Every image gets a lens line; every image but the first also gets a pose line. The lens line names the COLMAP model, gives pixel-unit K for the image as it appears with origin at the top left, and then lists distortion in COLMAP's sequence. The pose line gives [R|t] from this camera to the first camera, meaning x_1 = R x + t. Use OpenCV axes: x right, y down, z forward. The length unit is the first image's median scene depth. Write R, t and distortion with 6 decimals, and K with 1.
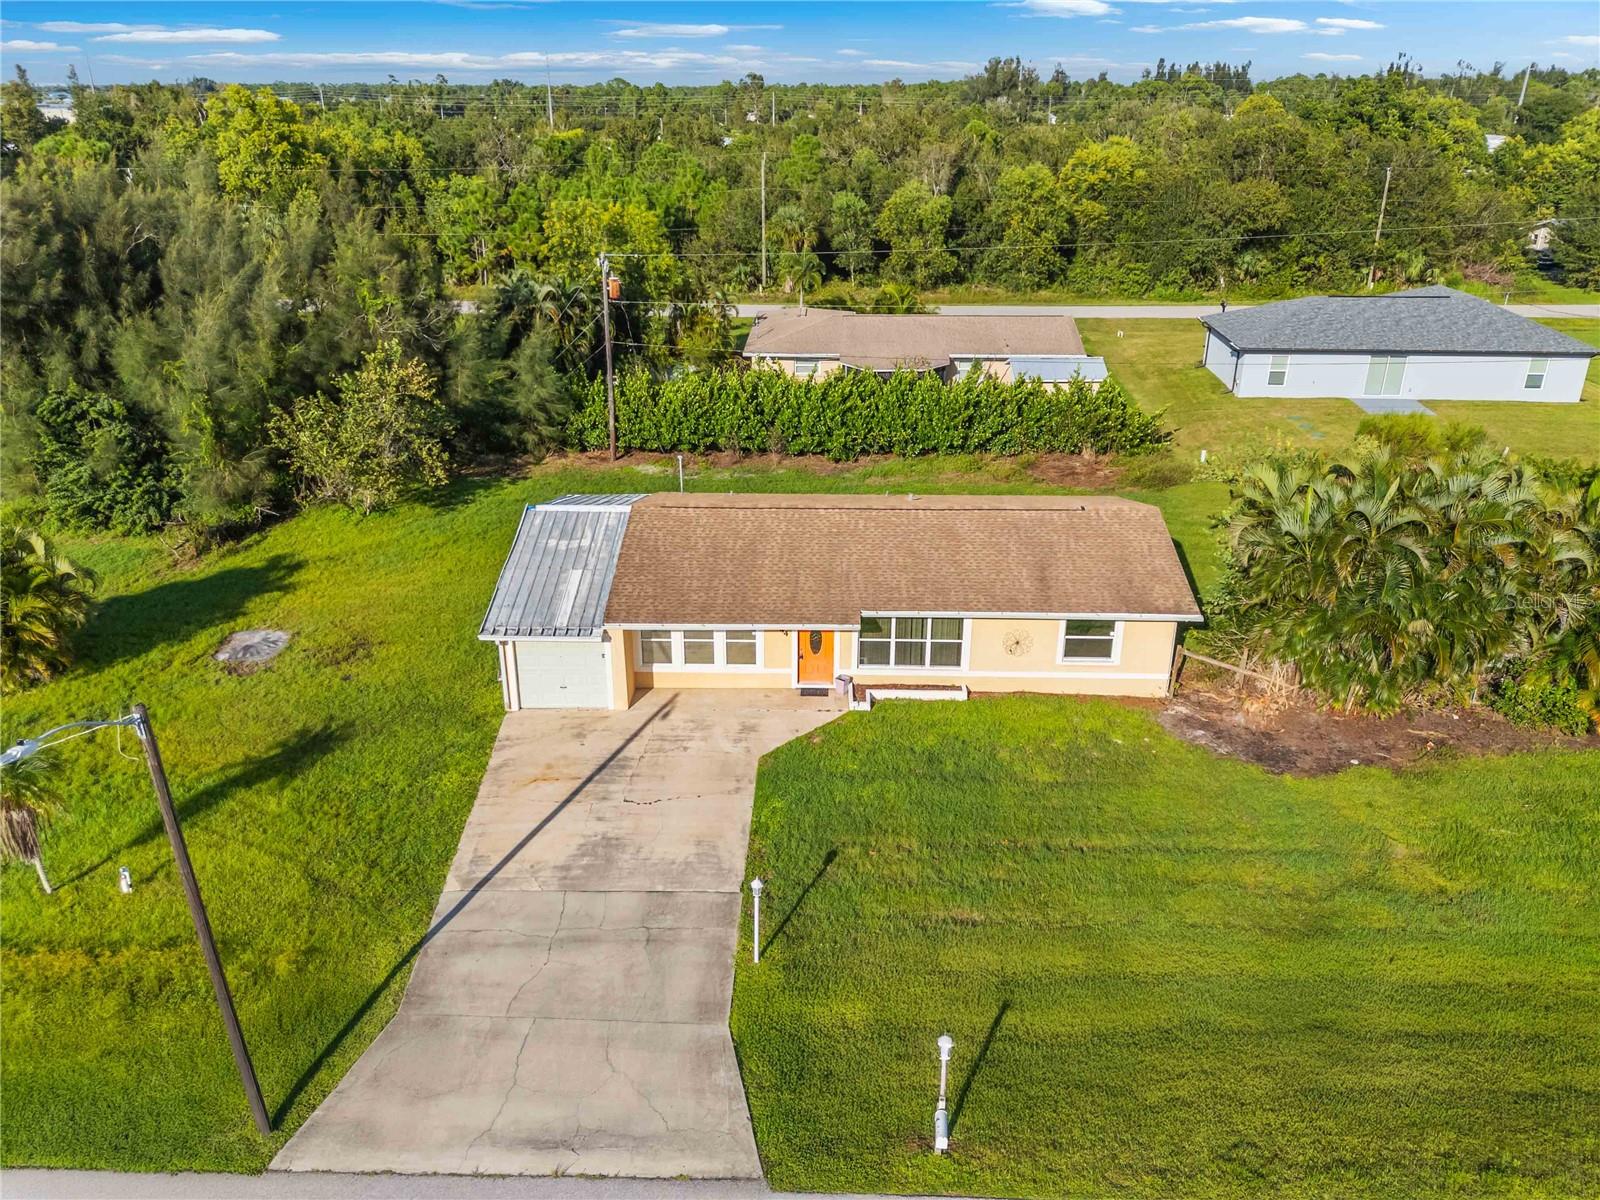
lens RADIAL K [[1129.6, 0, 800.0], [0, 1129.6, 600.0], [0, 0, 1]] dist [0.059146, -0.171531]
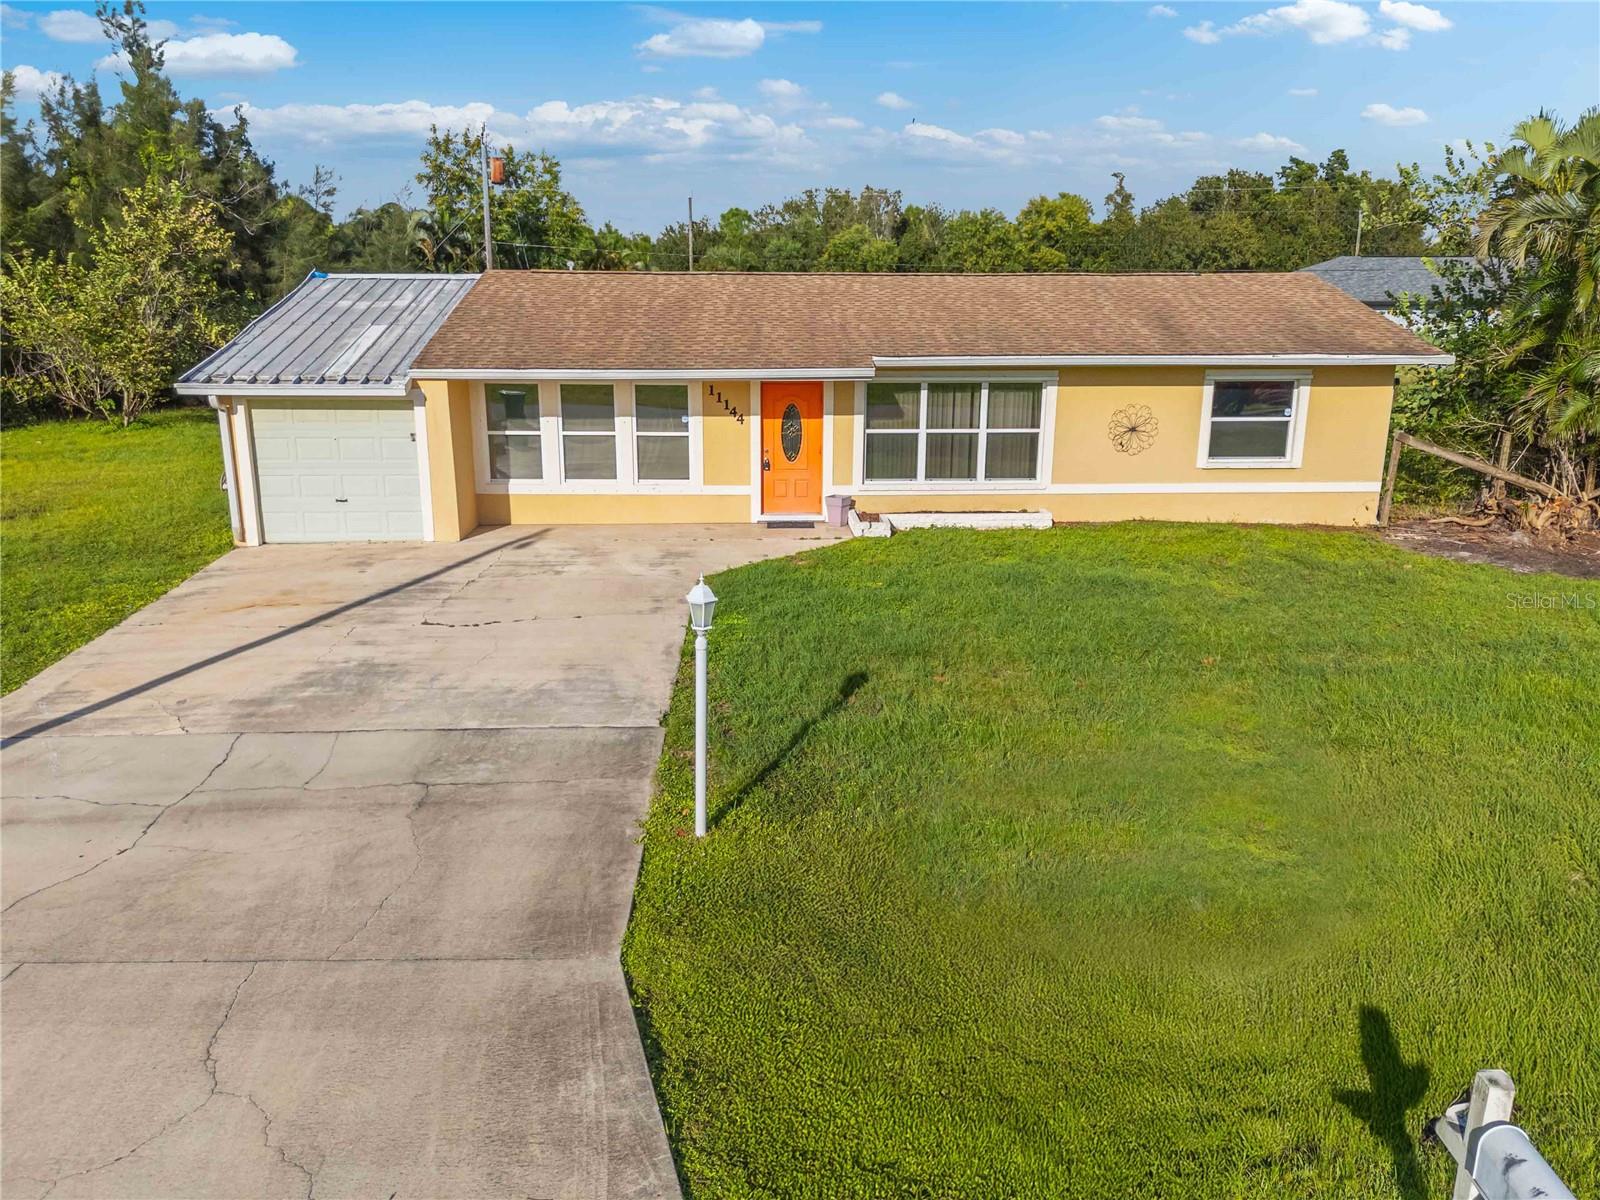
lens RADIAL K [[1168.0, 0, 800.0], [0, 1168.0, 600.0], [0, 0, 1]] dist [0.012509, 0.002060]
pose [[0.998045, -0.012660, 0.061200, -0.020202], [0.021215, 0.989749, -0.141235, 0.212942], [-0.058785, 0.142257, 0.988083, 0.429005]]
